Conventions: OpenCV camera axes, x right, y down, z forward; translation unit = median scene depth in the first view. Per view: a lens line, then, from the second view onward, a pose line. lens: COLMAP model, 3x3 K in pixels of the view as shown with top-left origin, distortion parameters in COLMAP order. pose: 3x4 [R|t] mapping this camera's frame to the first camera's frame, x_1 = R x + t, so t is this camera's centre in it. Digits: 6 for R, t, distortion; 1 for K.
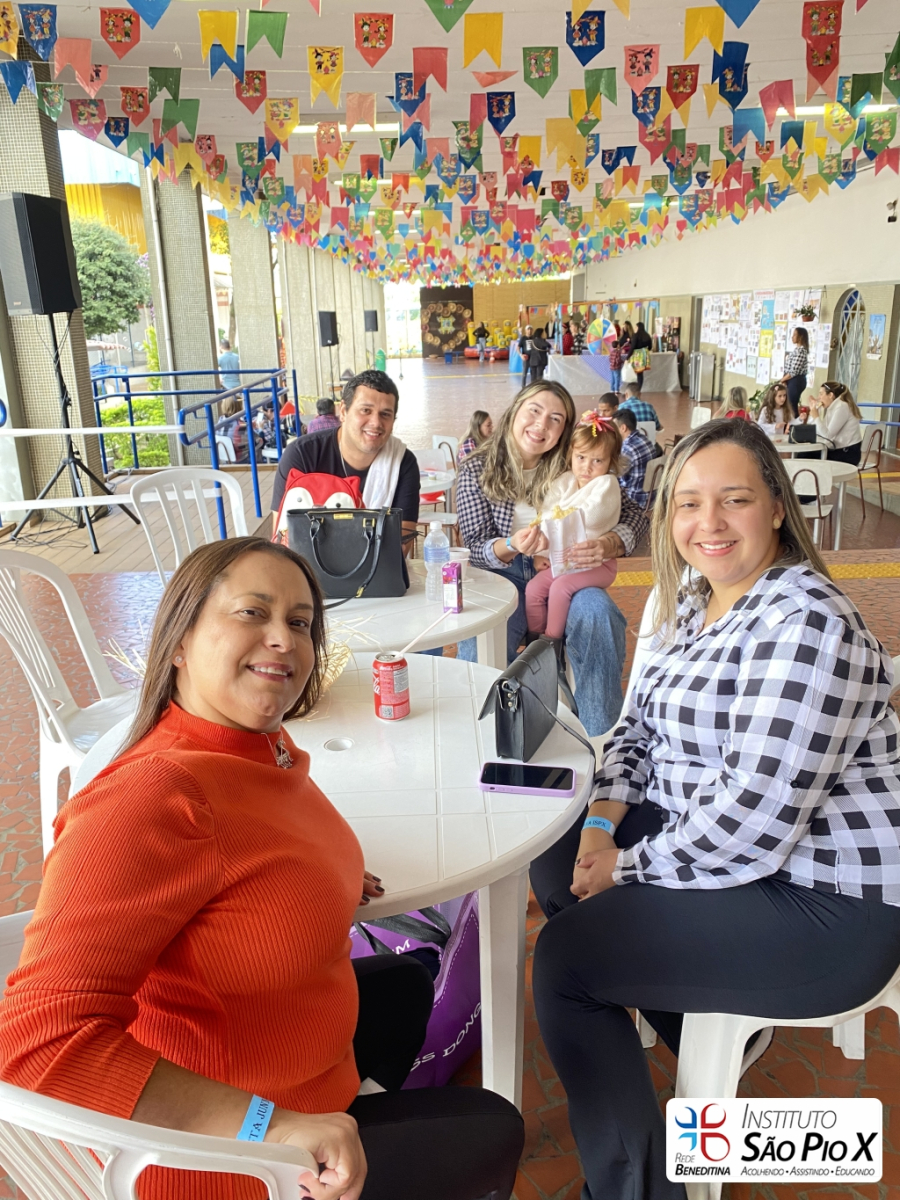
lens RADIAL K [[926.8, 0, 451.0], [0, 926.8, 595.8], [0, 0, 1]] dist [0.009145, -0.002678]
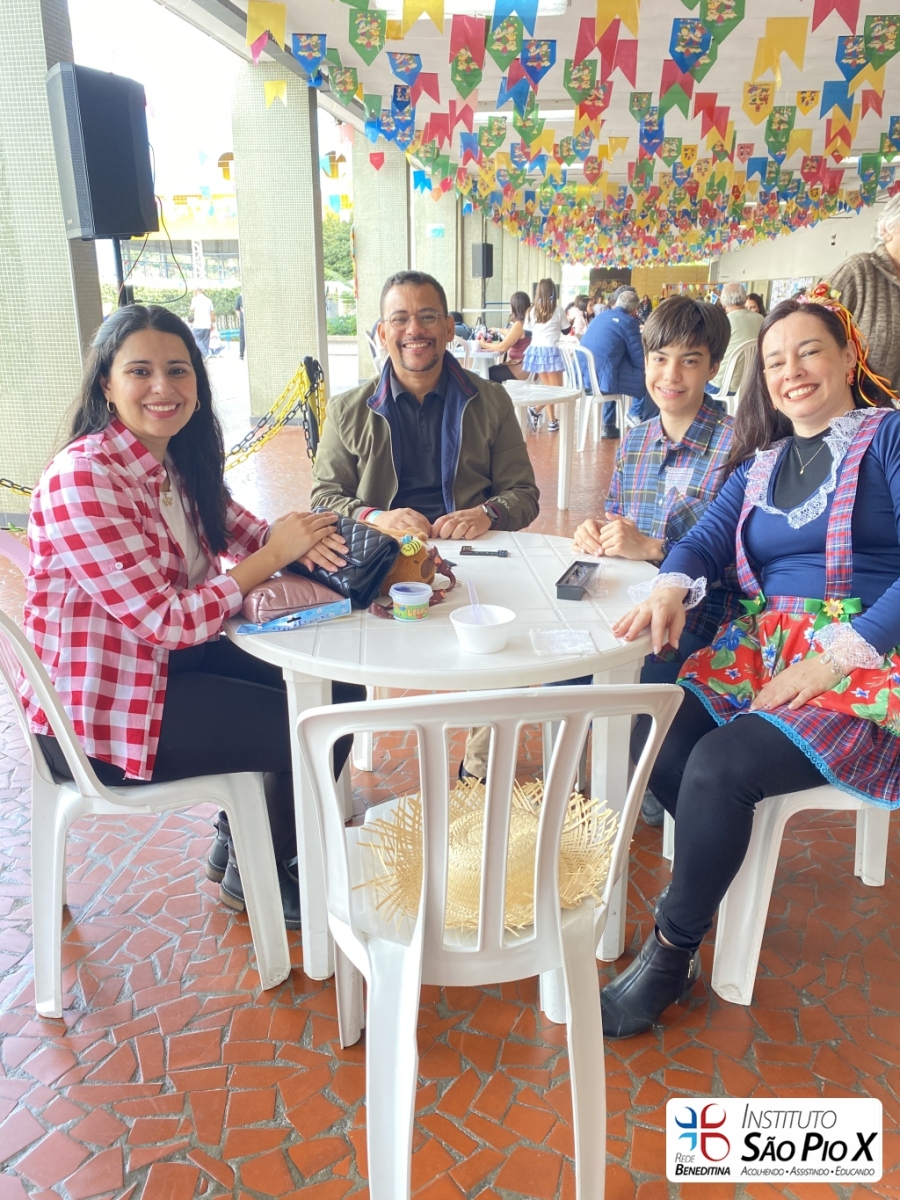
lens RADIAL K [[926.8, 0, 450.5], [0, 926.8, 601.1], [0, 0, 1]] dist [0.009145, -0.002678]
pose [[0.985492, 0.080855, -0.149222, 0.015108], [-0.076734, 0.996499, 0.033177, 0.288733], [0.151382, -0.021245, 0.988247, -0.900789]]
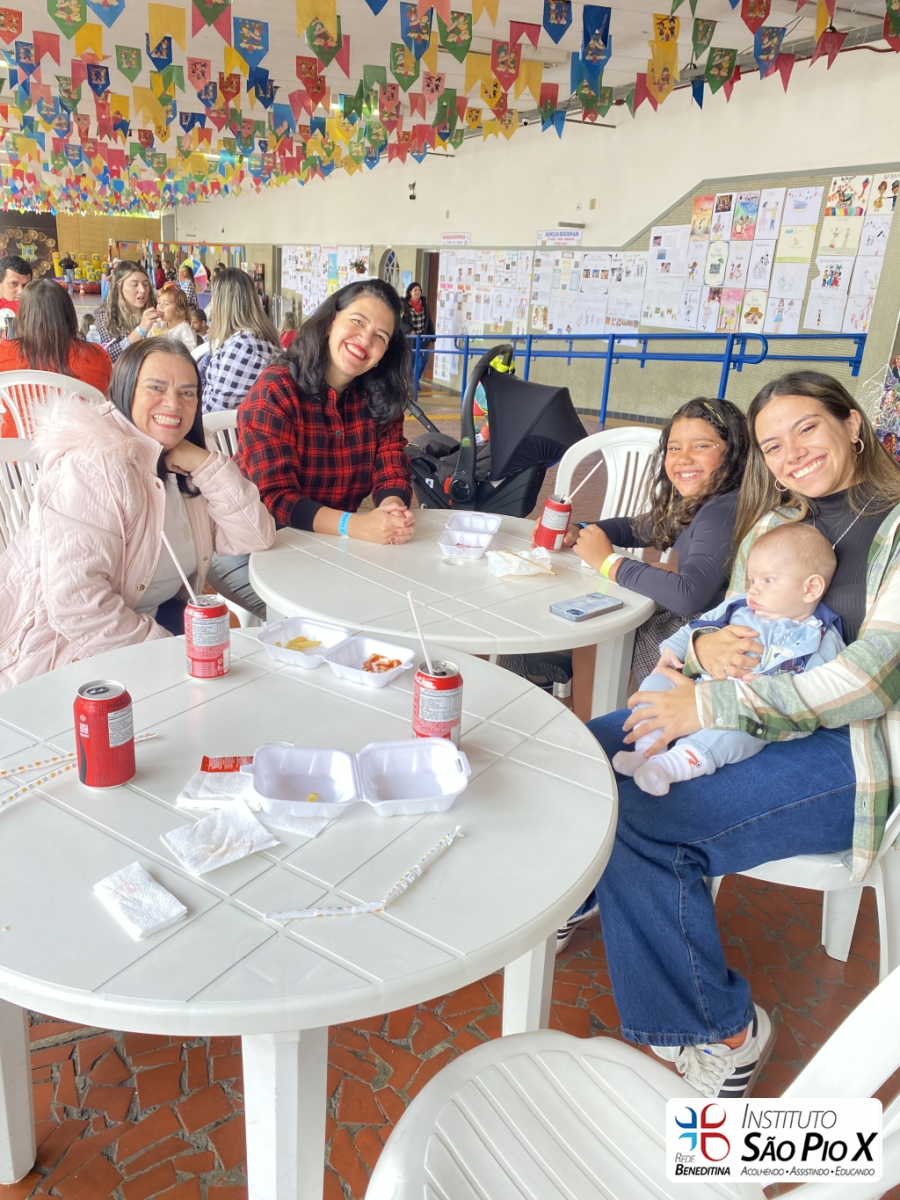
lens RADIAL K [[926.8, 0, 448.8], [0, 926.8, 596.3], [0, 0, 1]] dist [0.009145, -0.002678]
pose [[0.915356, -0.050248, 0.399498, -0.022981], [0.031427, 0.998072, 0.053527, 0.068720], [-0.401418, -0.036441, 0.915170, -0.187618]]
